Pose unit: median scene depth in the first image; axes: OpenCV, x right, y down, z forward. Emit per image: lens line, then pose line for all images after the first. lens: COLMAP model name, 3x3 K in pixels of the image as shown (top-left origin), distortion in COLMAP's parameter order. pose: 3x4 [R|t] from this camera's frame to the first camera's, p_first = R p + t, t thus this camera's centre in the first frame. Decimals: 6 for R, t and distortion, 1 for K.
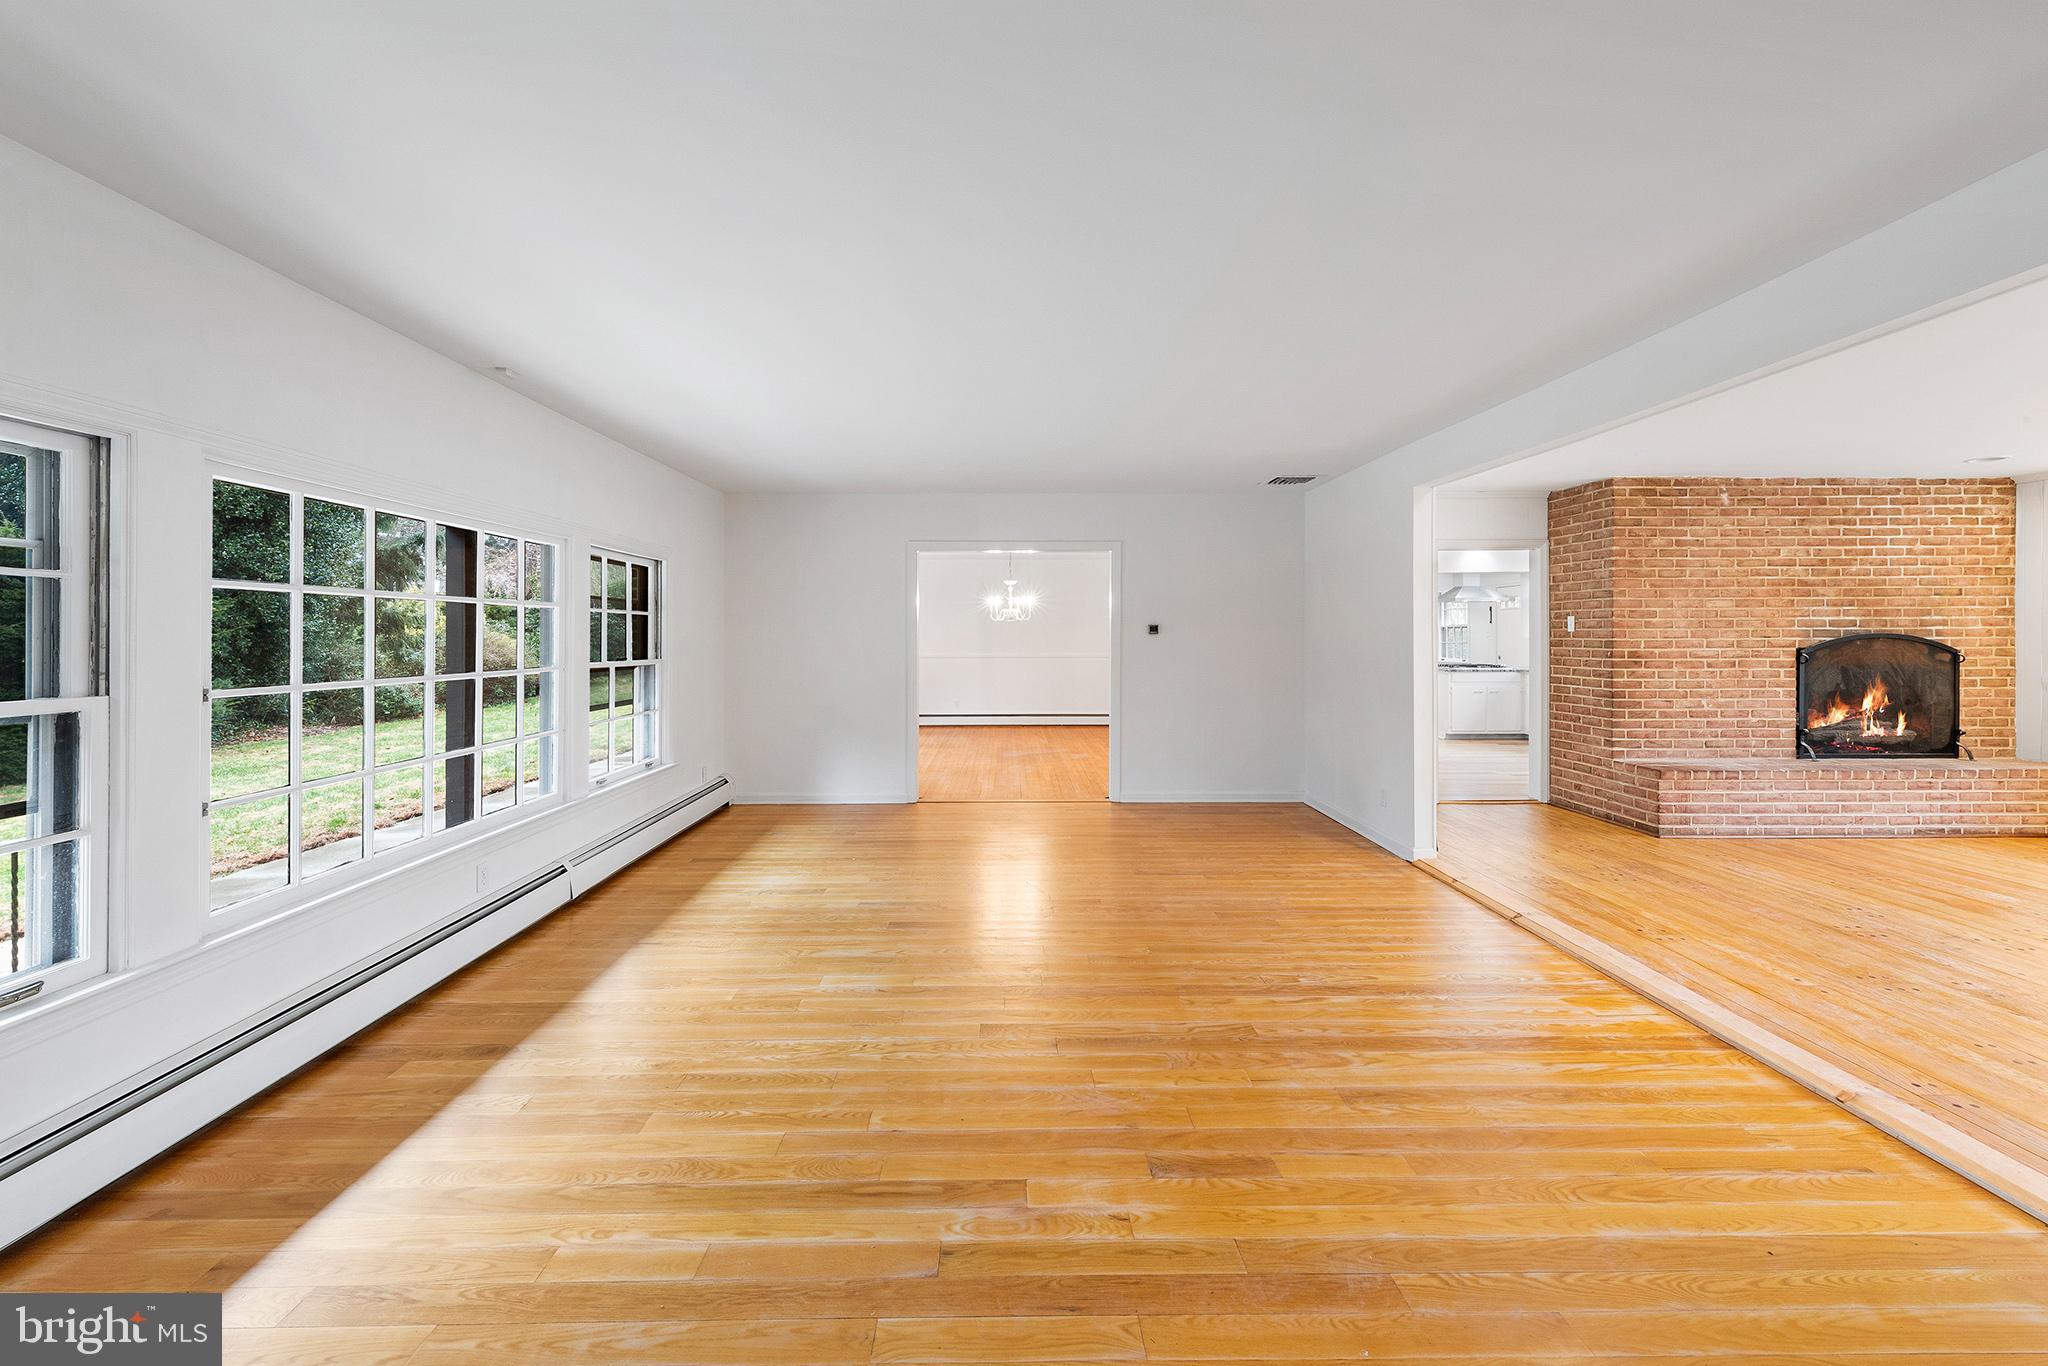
lens RADIAL K [[834.9, 0, 1023.8], [0, 834.9, 638.4], [0, 0, 1]] dist [0.009412, -0.001820]
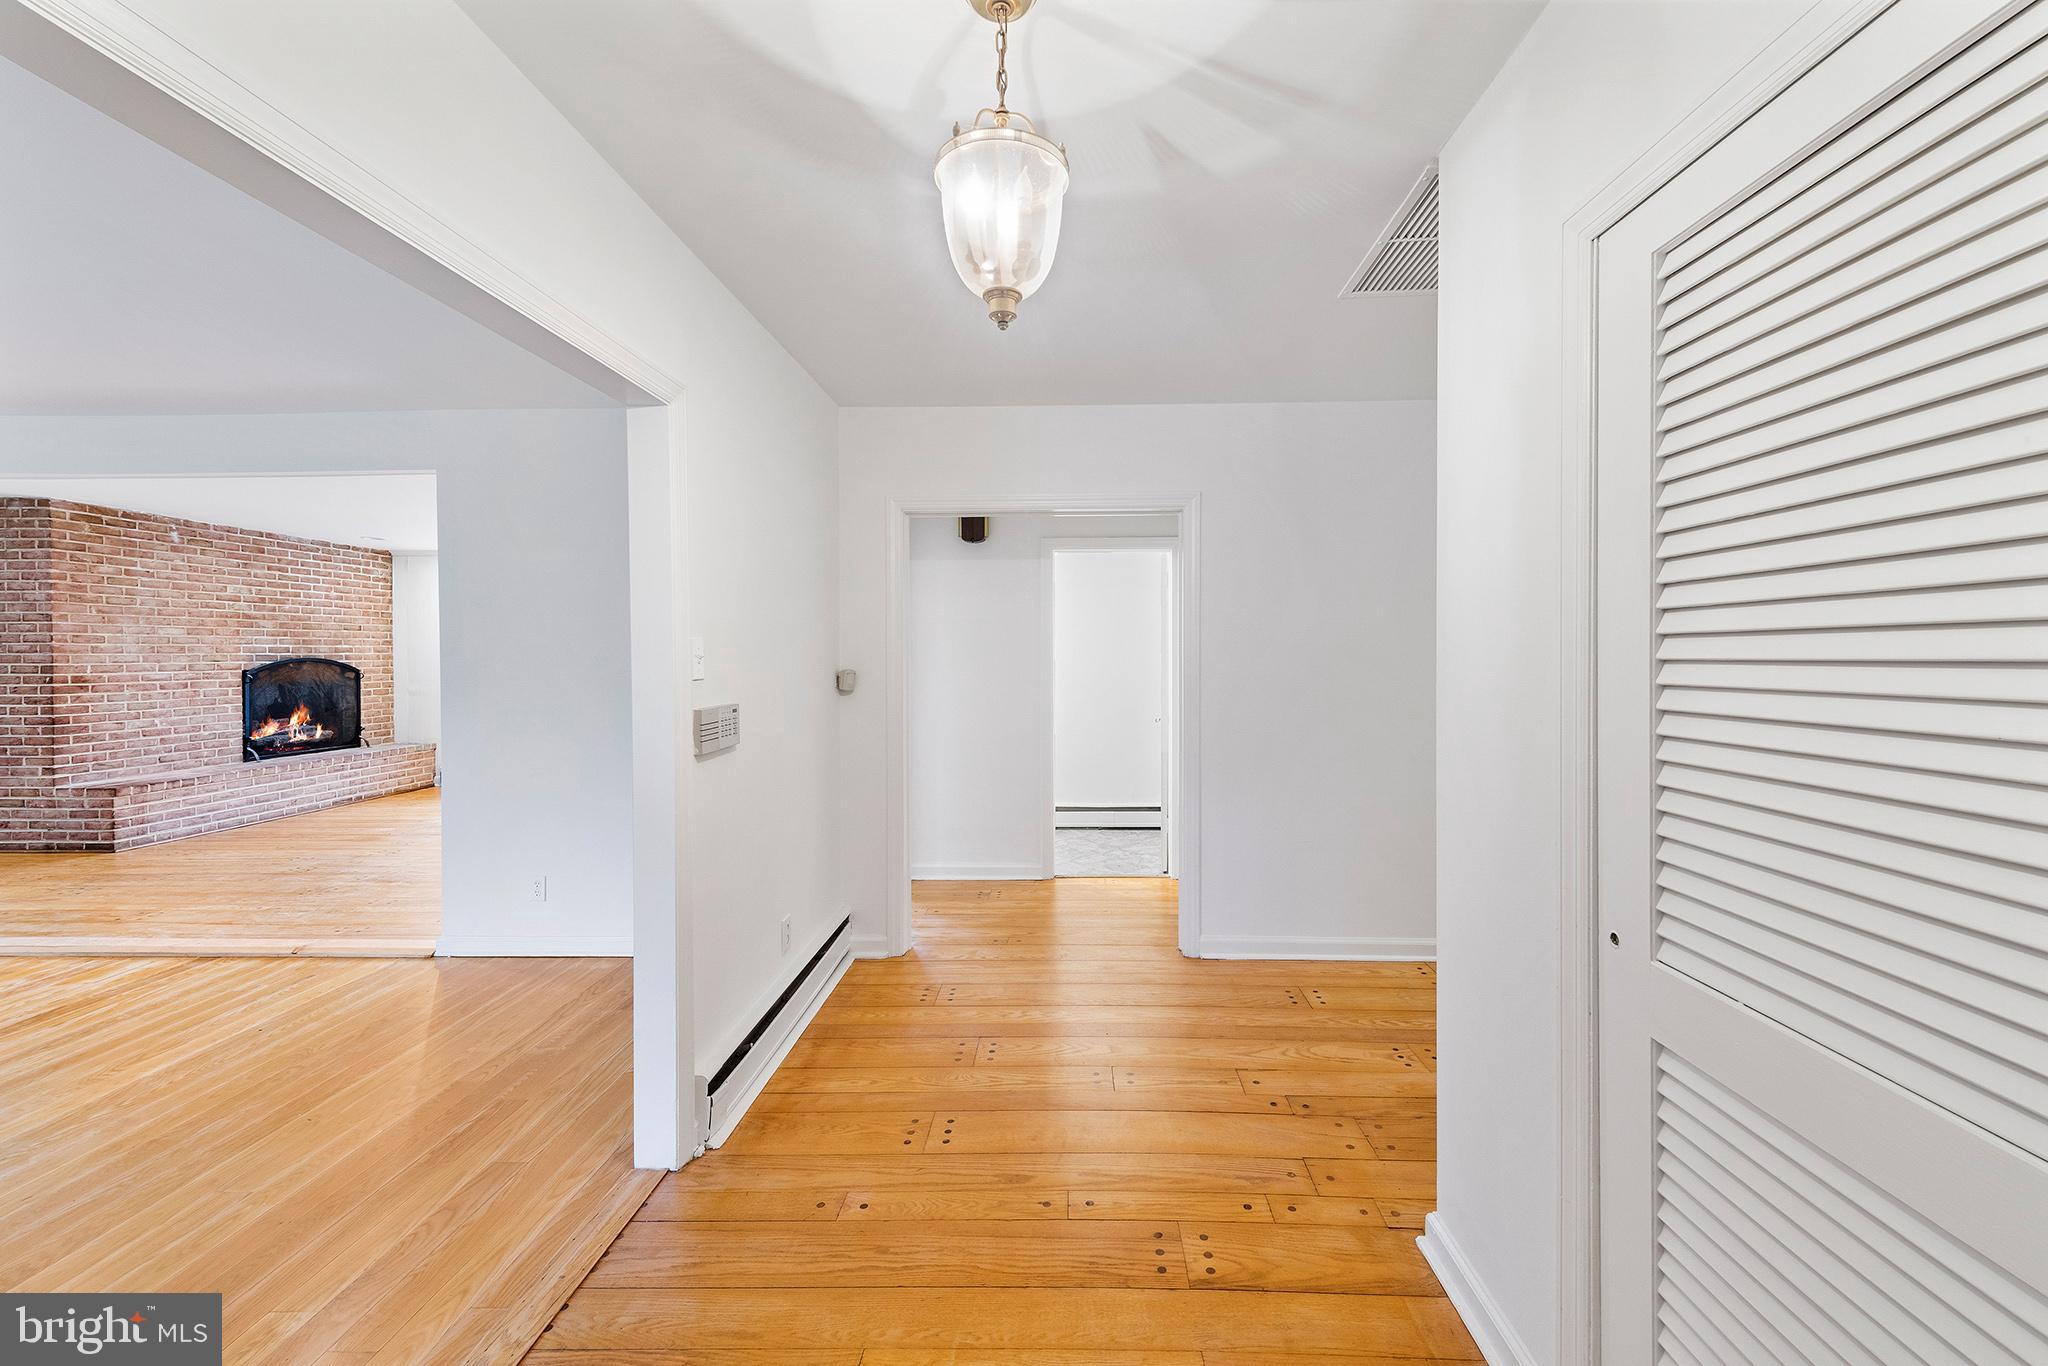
lens RADIAL K [[834.9, 0, 1052.3], [0, 834.9, 664.4], [0, 0, 1]] dist [0.009412, -0.001820]
pose [[0.045539, -0.009473, 0.998918, -0.233712], [0.005754, 0.999941, 0.009221, -0.001298], [-0.998946, 0.005328, 0.045590, -0.215877]]
